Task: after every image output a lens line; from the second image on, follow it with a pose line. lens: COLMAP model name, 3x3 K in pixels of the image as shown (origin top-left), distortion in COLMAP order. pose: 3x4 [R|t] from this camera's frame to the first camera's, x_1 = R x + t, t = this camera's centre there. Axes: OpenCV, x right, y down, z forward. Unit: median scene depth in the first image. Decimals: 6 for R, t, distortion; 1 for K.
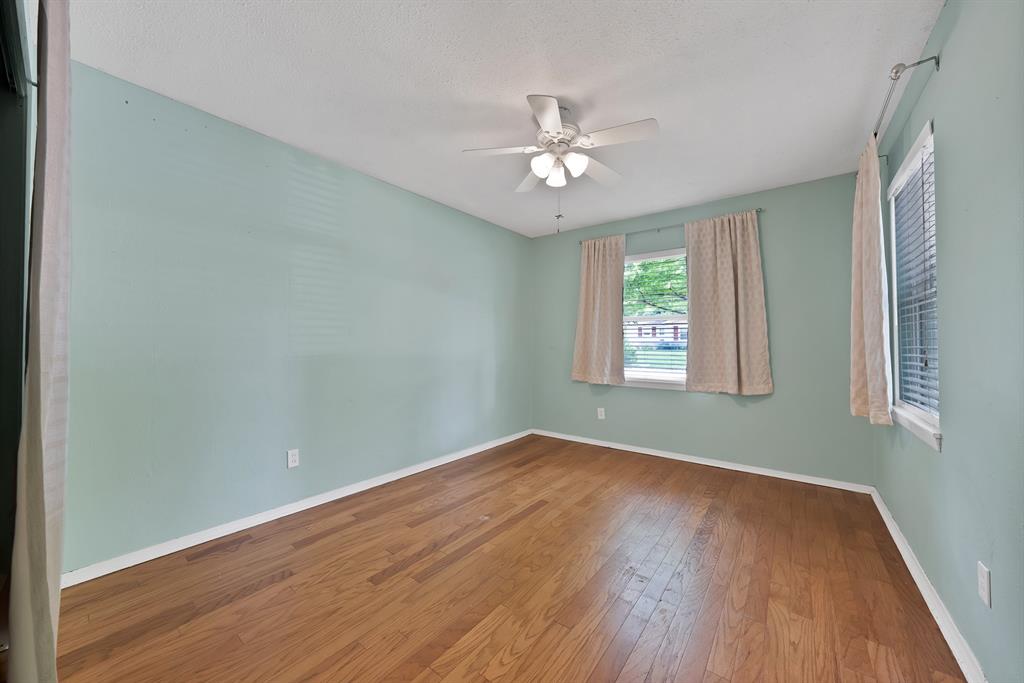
lens RADIAL K [[370.4, 0, 523.8], [0, 370.4, 337.9], [0, 0, 1]] dist [-0.013735, 0.000137]
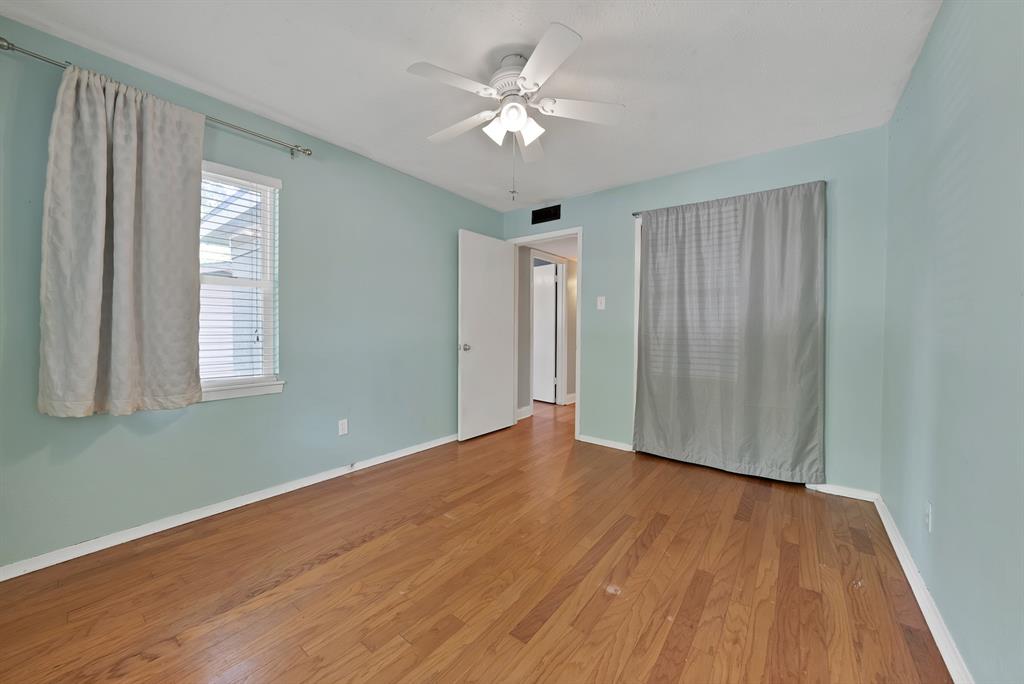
lens RADIAL K [[390.7, 0, 512.1], [0, 390.7, 338.9], [0, 0, 1]] dist [-0.023740, 0.000051]
pose [[-0.999831, -0.009220, 0.015911, 0.072481], [-0.008974, 0.999841, 0.015420, 0.031427], [-0.016050, 0.015274, -0.999755, 1.807460]]
